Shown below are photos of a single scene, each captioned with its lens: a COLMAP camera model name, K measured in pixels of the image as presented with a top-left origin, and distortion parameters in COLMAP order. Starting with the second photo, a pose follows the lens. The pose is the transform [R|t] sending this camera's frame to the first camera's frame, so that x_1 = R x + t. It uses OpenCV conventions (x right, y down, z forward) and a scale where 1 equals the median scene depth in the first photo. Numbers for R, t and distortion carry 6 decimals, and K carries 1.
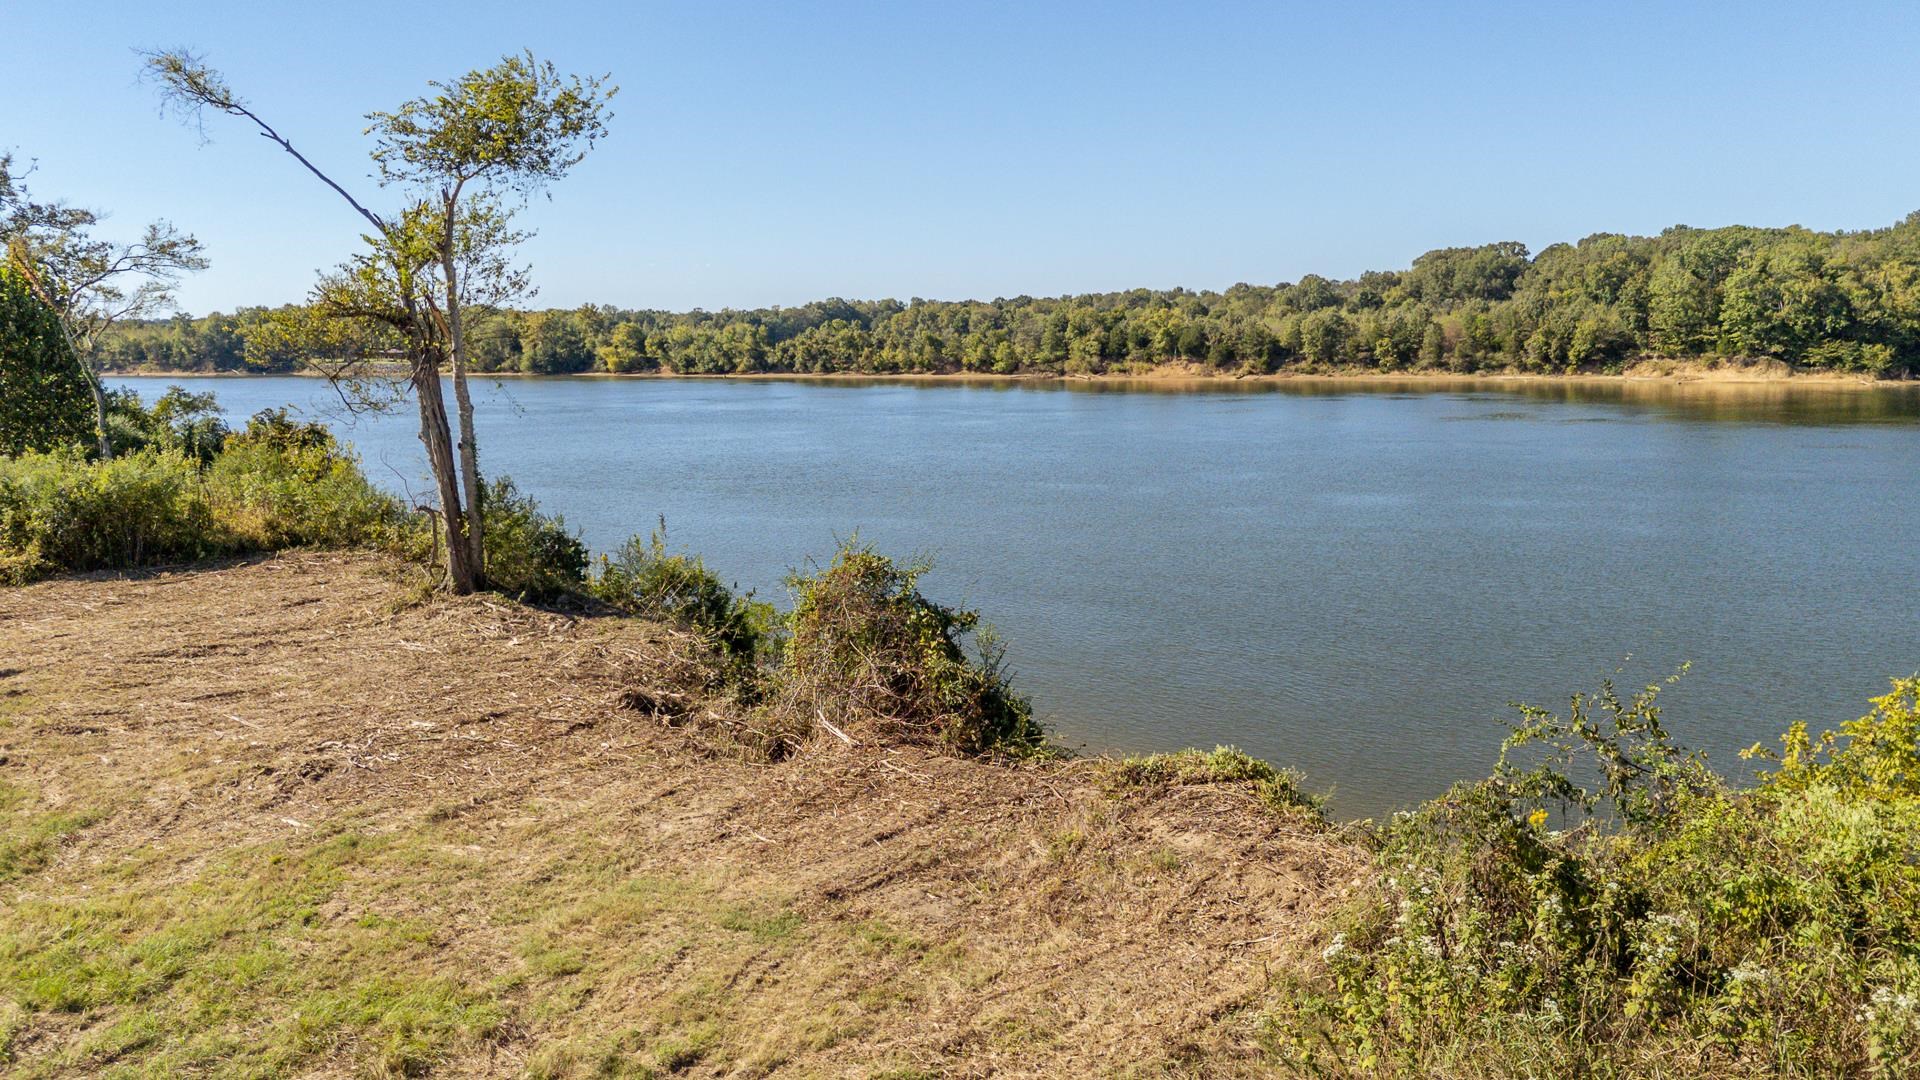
lens RADIAL K [[1423.5, 0, 954.7], [0, 1423.5, 541.5], [0, 0, 1]] dist [0.067966, -0.069463]
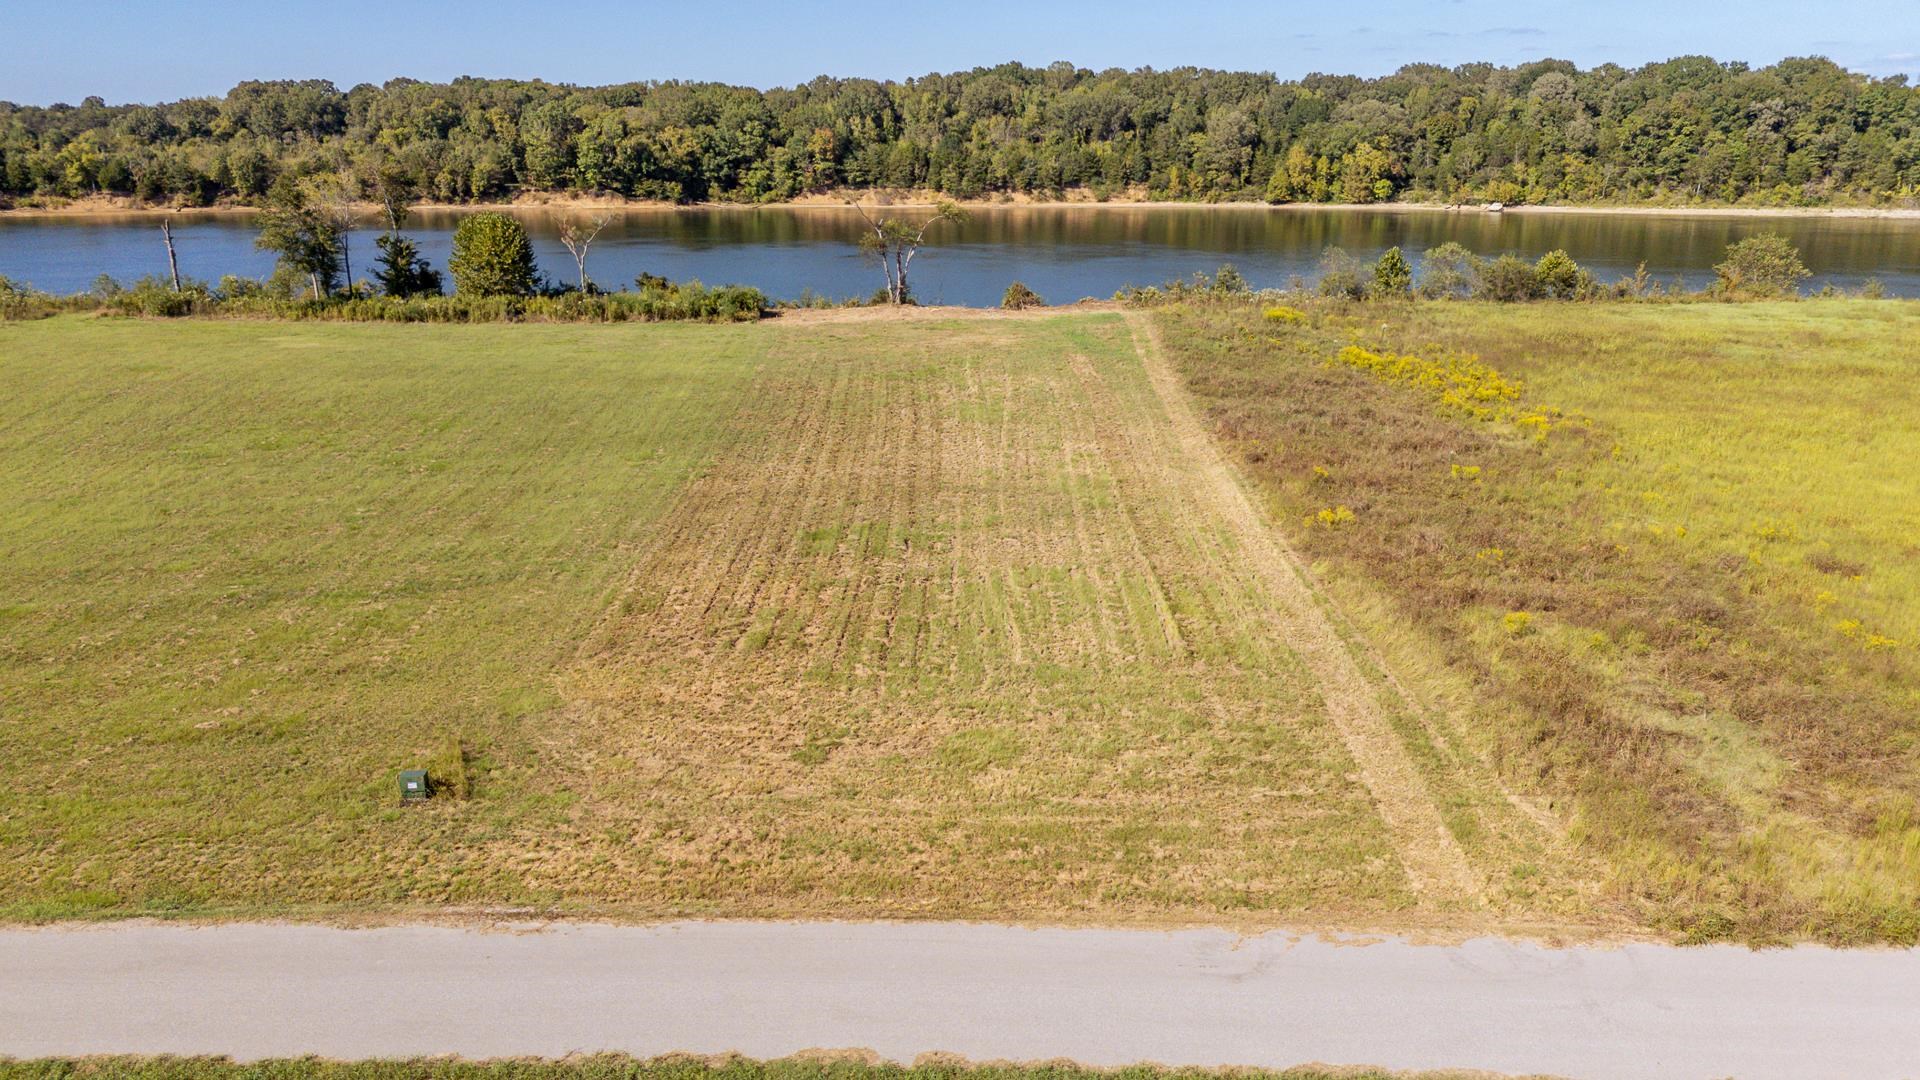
lens RADIAL K [[1423.5, 0, 952.8], [0, 1423.5, 524.5], [0, 0, 1]] dist [0.067966, -0.069463]
pose [[0.629004, -0.197121, 0.751995, -0.319544], [0.106192, 0.980038, 0.168075, -0.002063], [-0.770115, -0.025864, 0.637381, -0.175715]]
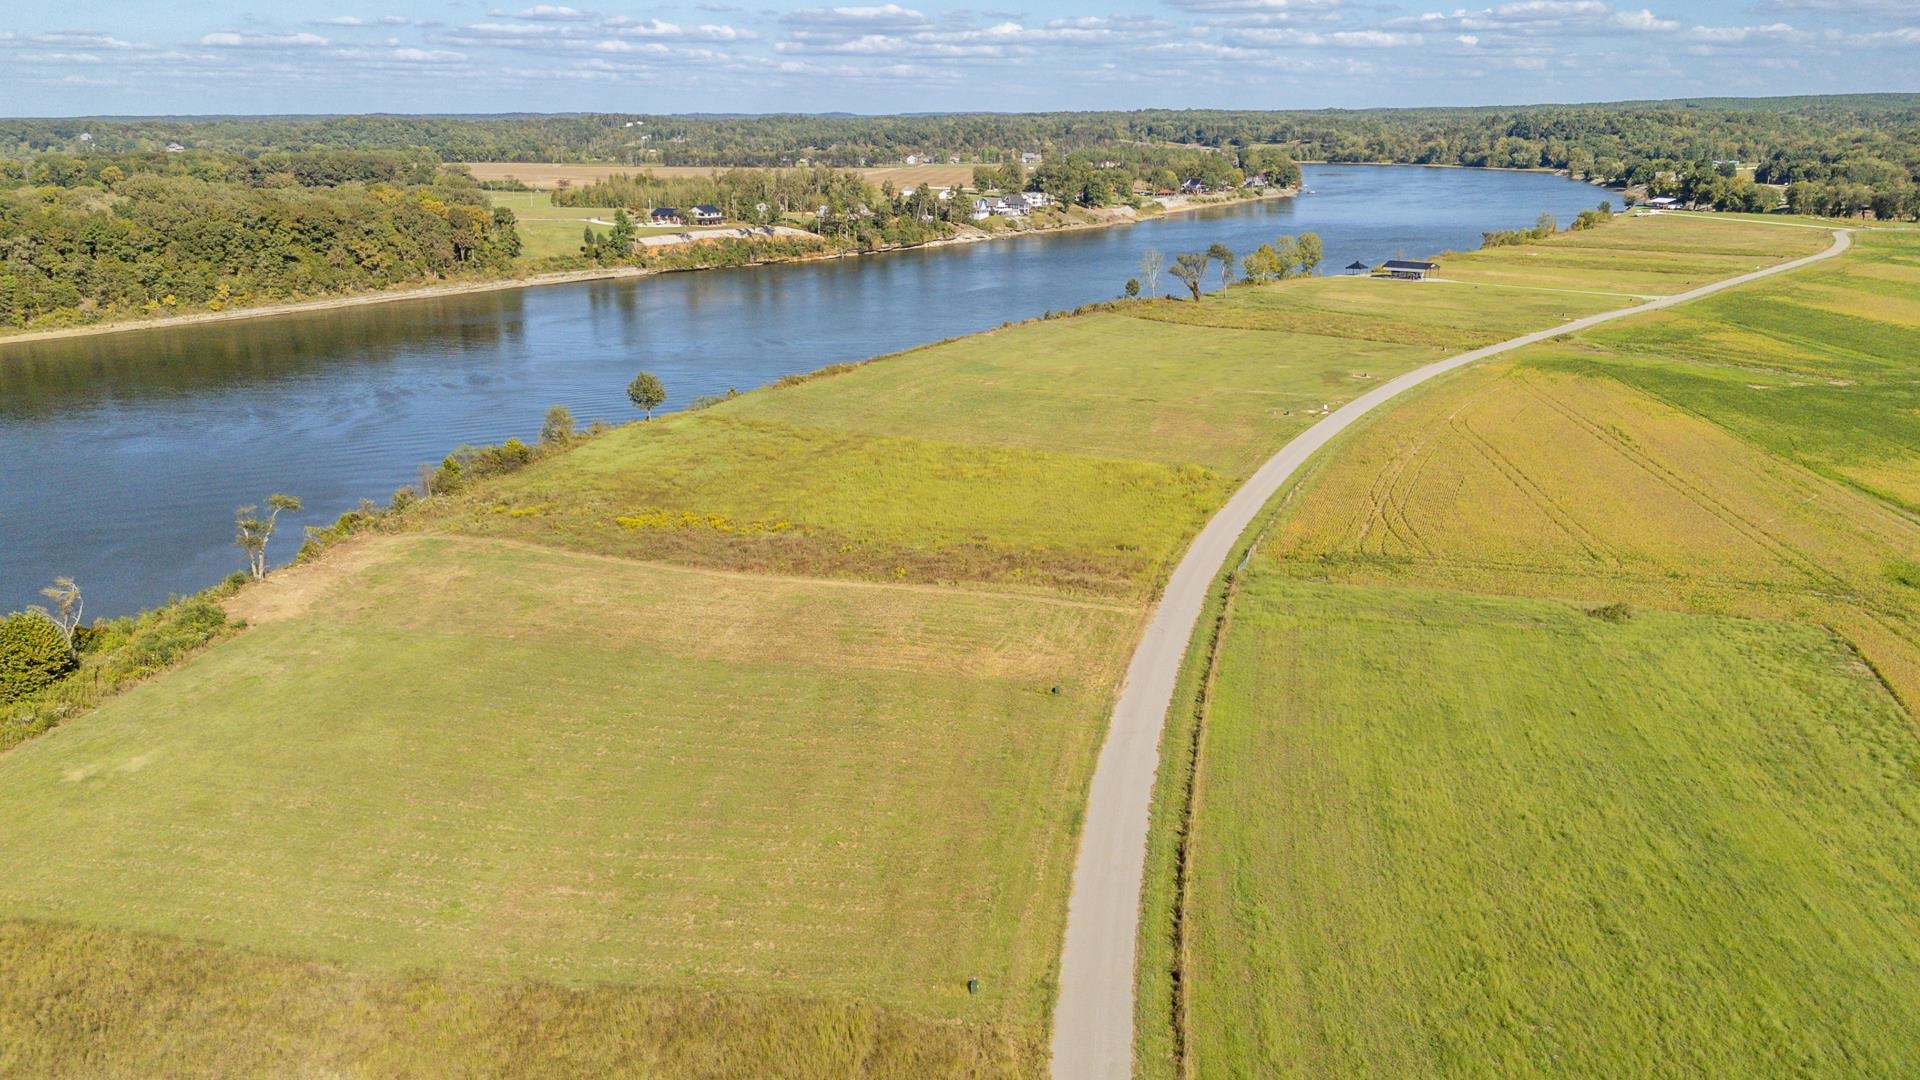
lens RADIAL K [[1423.5, 0, 954.0], [0, 1423.5, 529.1], [0, 0, 1]] dist [0.067966, -0.069463]
pose [[-0.604471, -0.200835, 0.770895, -0.549168], [0.129726, 0.929966, 0.343997, -0.153256], [-0.785993, 0.307942, -0.536084, 0.155281]]
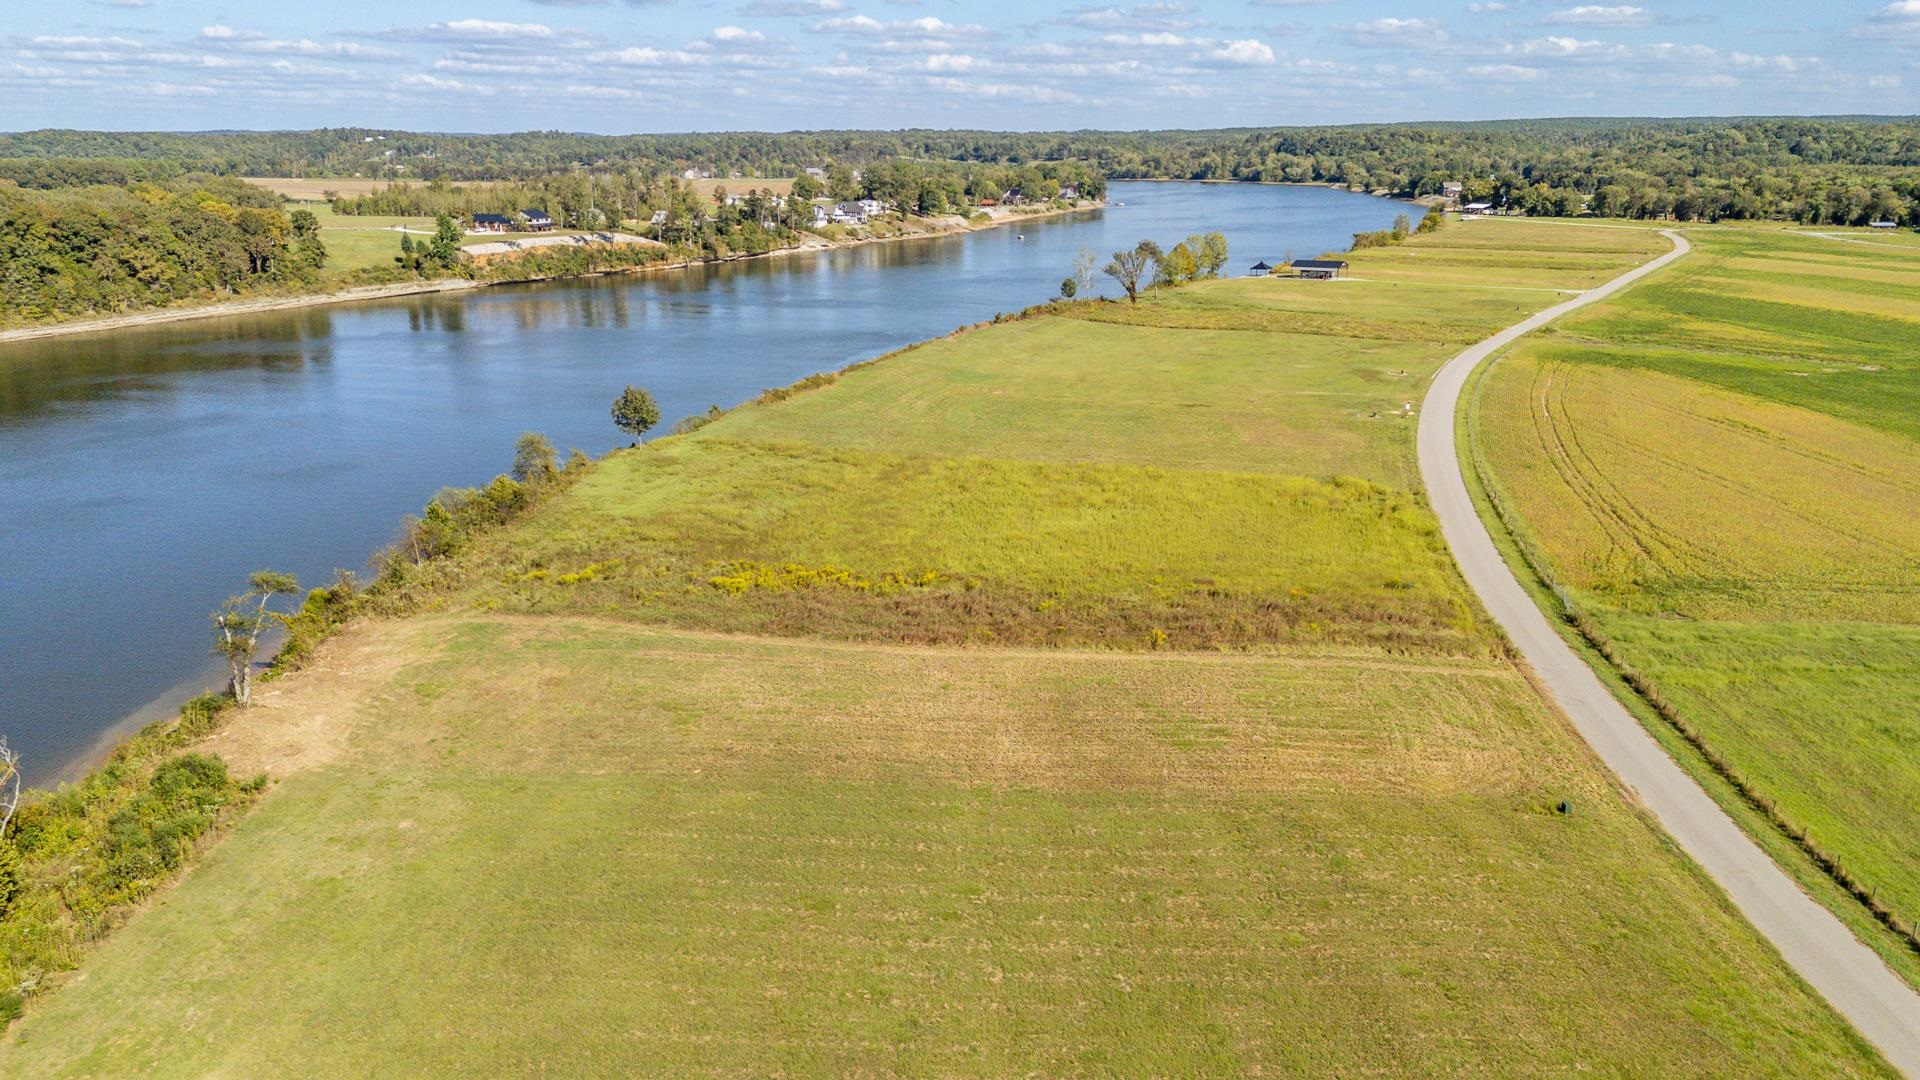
lens RADIAL K [[1423.5, 0, 952.4], [0, 1423.5, 522.5], [0, 0, 1]] dist [0.067966, -0.069463]
pose [[-0.732353, -0.157132, 0.662547, -0.353190], [0.113377, 0.931288, 0.346191, -0.130344], [-0.671420, 0.328652, -0.664216, 0.178381]]
